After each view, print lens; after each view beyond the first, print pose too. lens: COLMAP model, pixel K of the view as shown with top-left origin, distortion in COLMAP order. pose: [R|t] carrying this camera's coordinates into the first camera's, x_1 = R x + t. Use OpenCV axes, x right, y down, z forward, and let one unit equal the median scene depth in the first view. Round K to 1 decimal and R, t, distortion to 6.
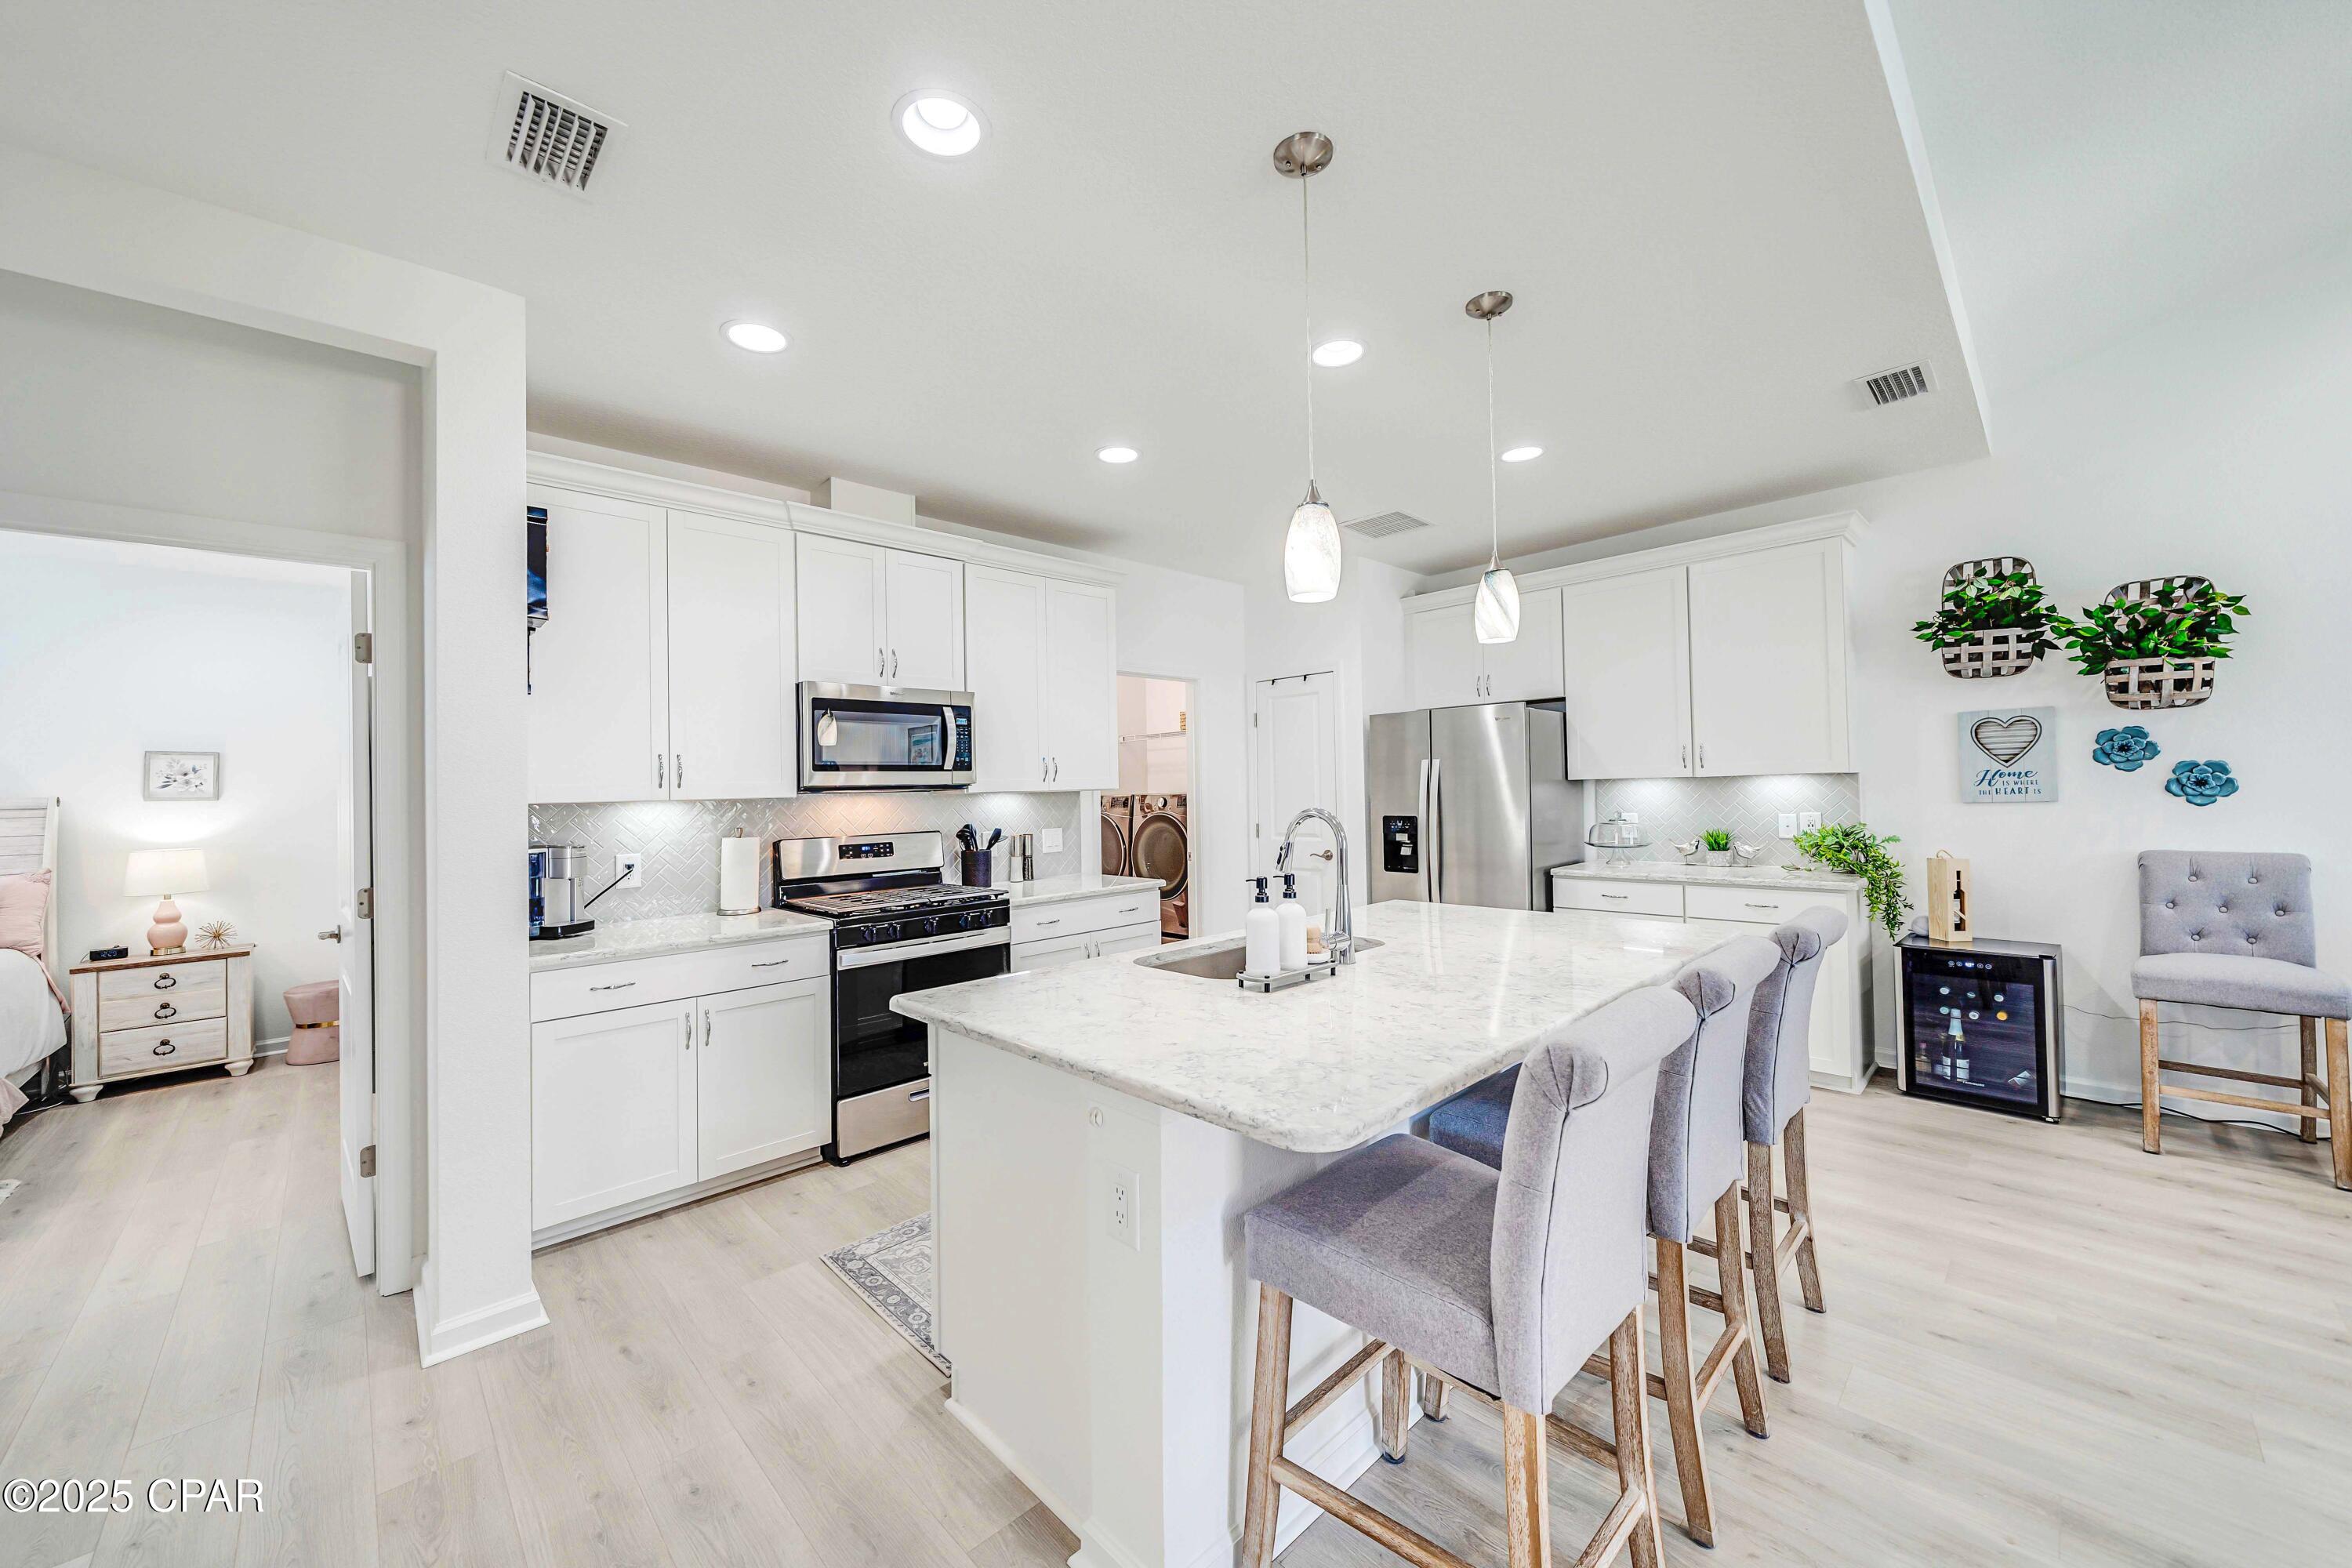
lens RADIAL K [[868.9, 0, 1158.6], [0, 868.9, 774.6], [0, 0, 1]] dist [-0.004605, 0.000885]
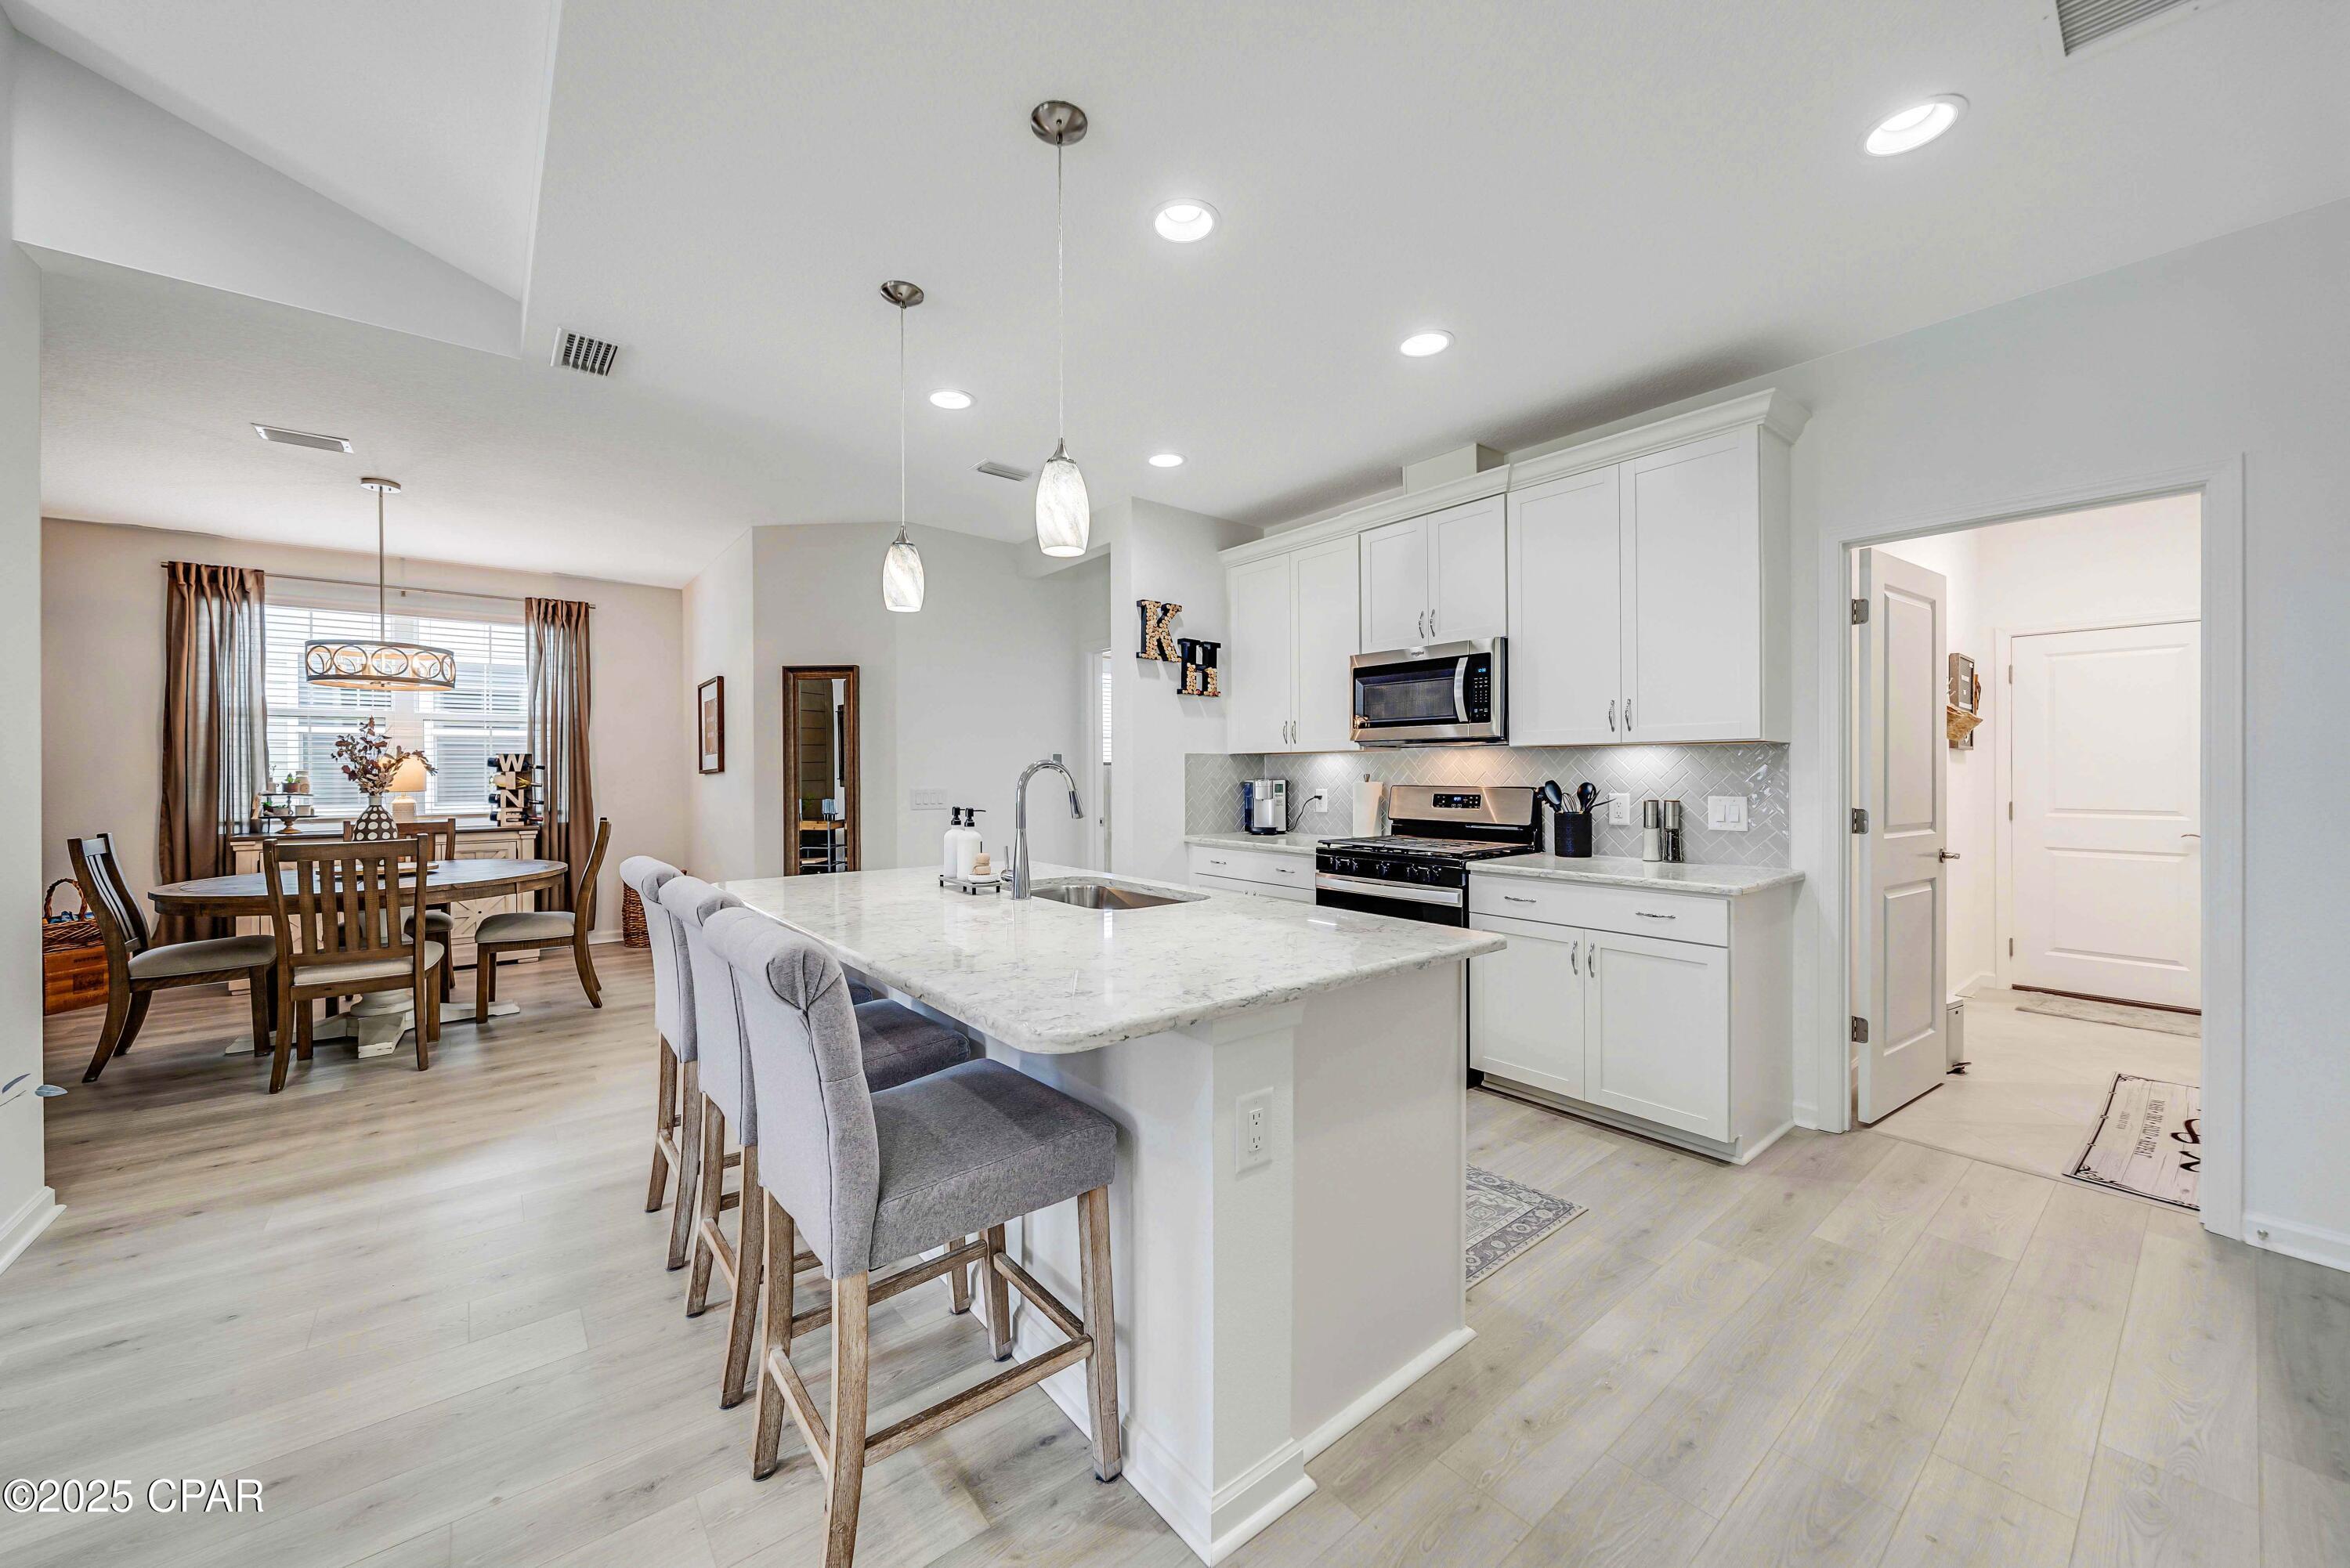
lens RADIAL K [[868.1, 0, 1160.8], [0, 868.1, 768.3], [0, 0, 1]] dist [-0.004605, 0.000885]
pose [[-0.088208, 0.023345, -0.995828, 0.700880], [0.022287, 0.999521, 0.021458, 0.016135], [0.995853, -0.020302, -0.088687, 0.690765]]
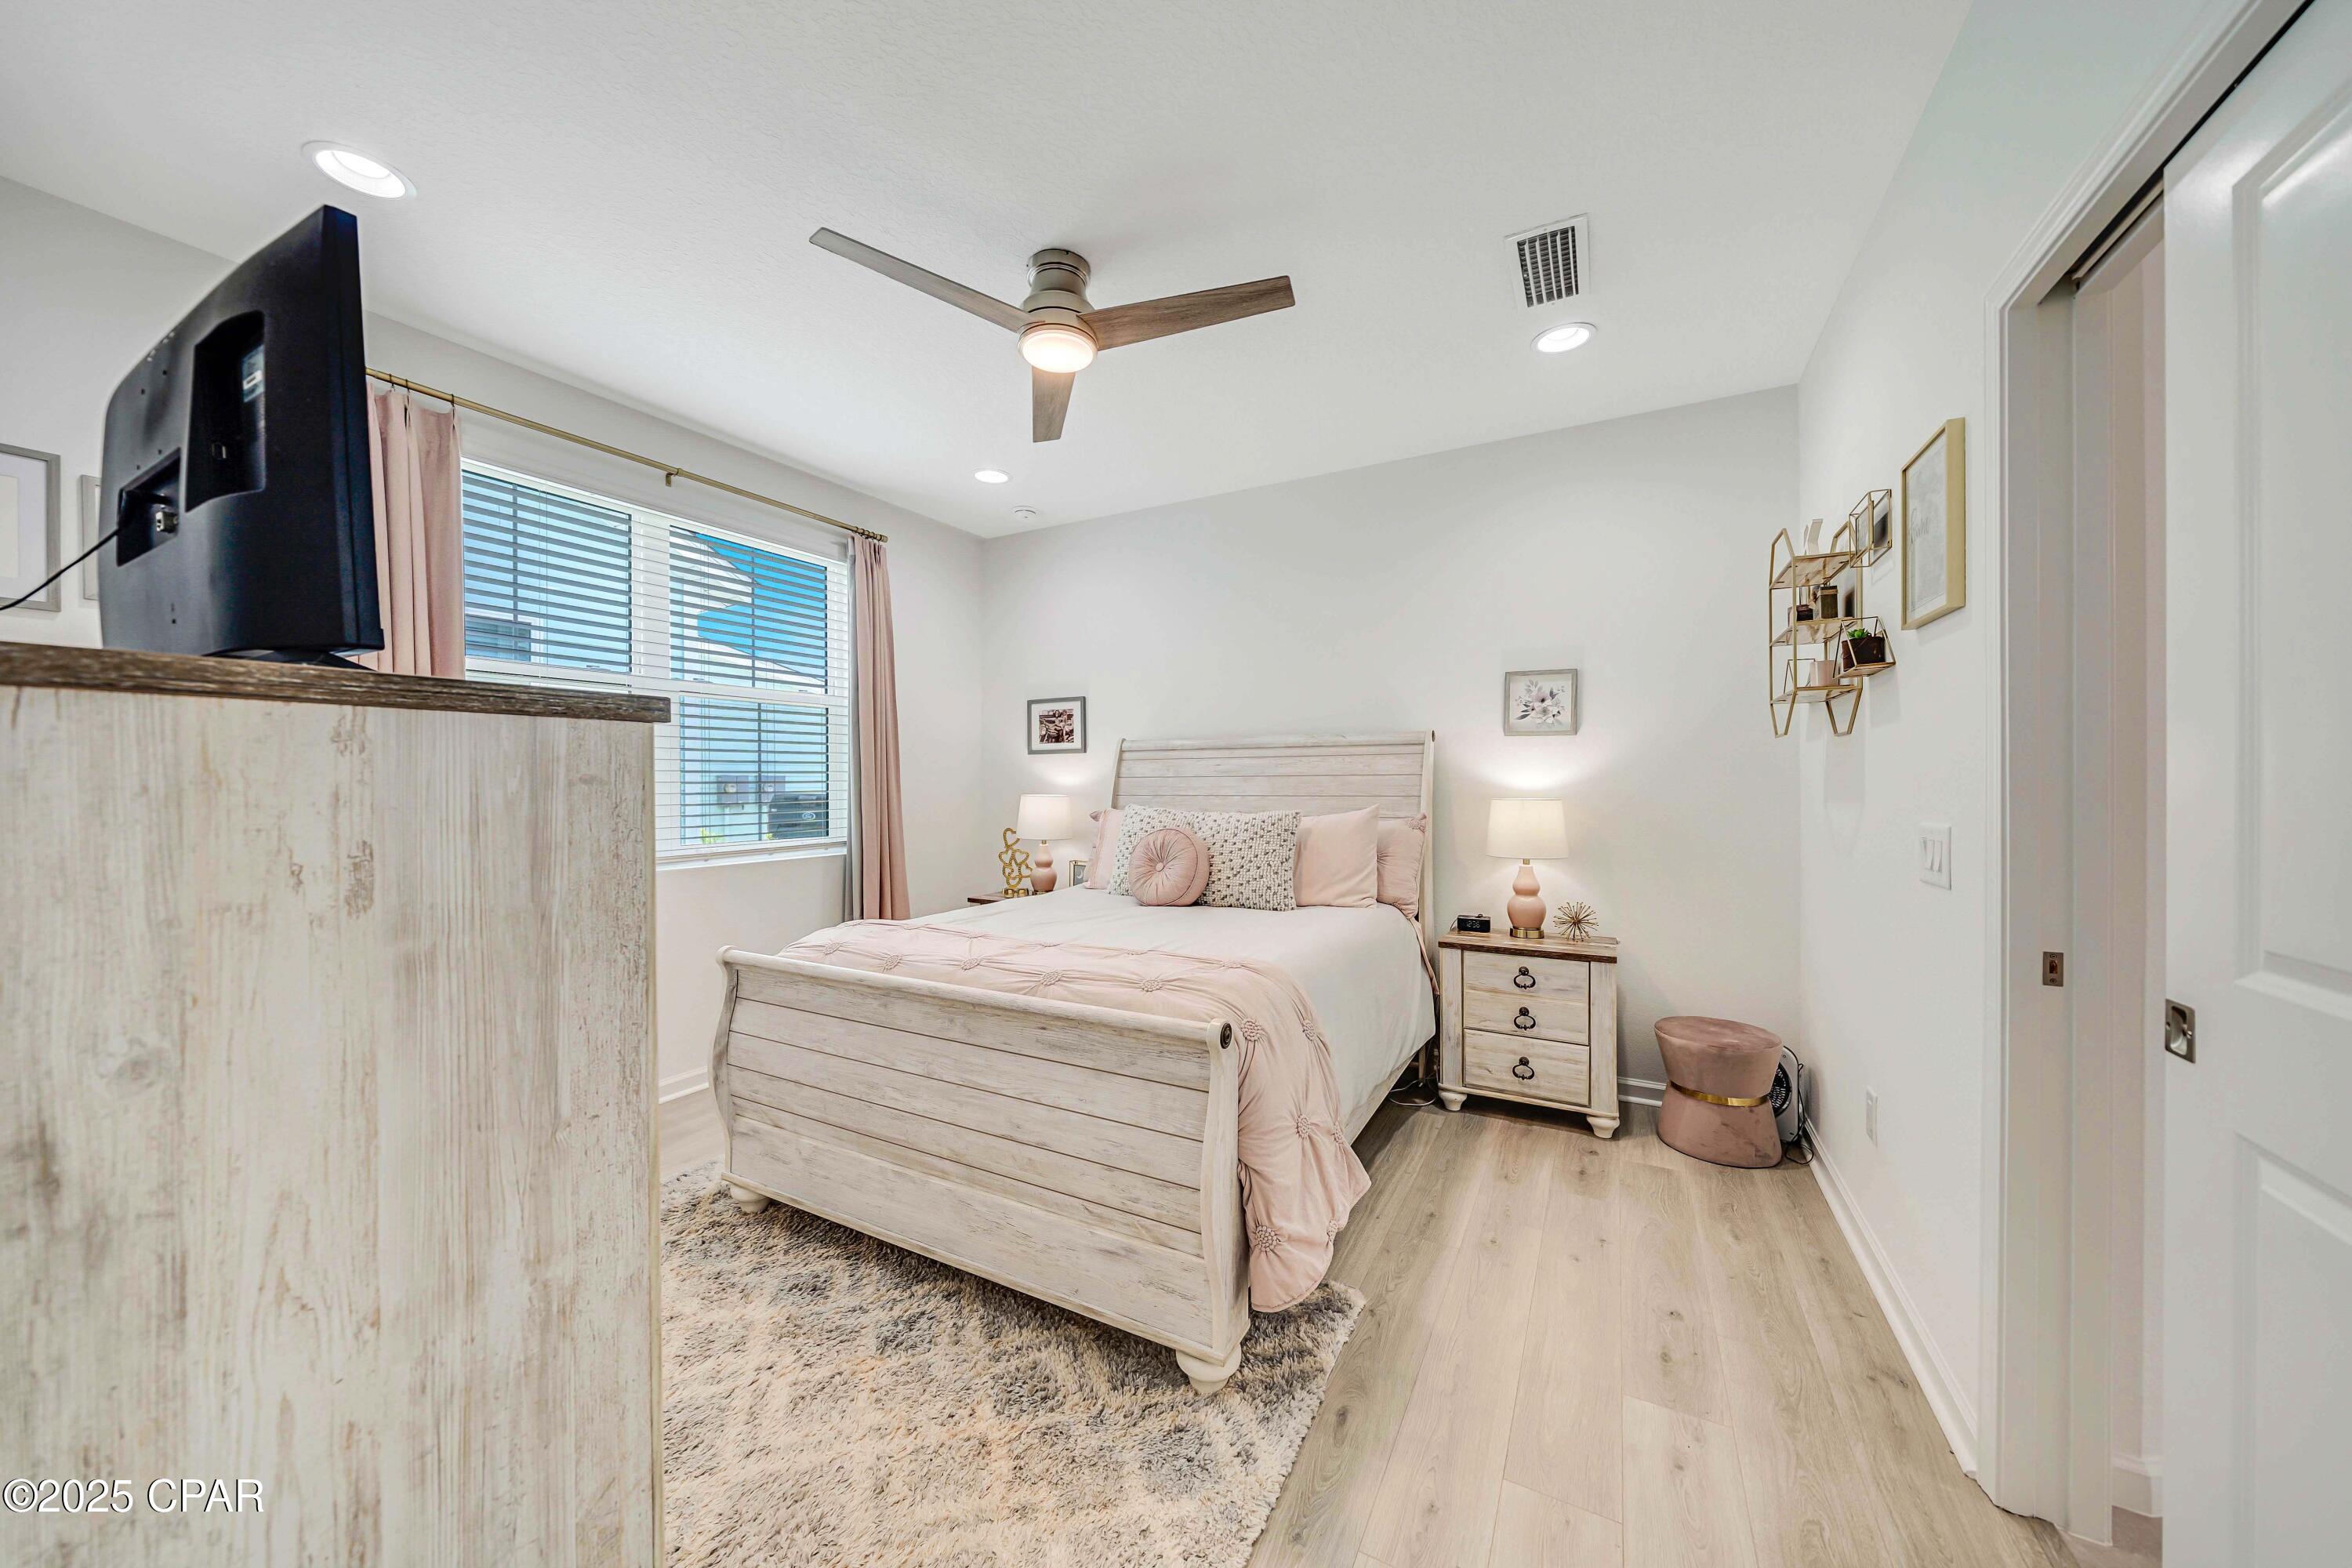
lens RADIAL K [[809.7, 0, 1161.9], [0, 809.7, 786.6], [0, 0, 1]] dist [-0.005733, -0.000415]
pose [[0.297291, 0.032939, -0.954219, -0.624953], [0.018360, 0.999023, 0.040206, 0.046813], [0.954610, -0.029472, 0.296396, 0.536849]]
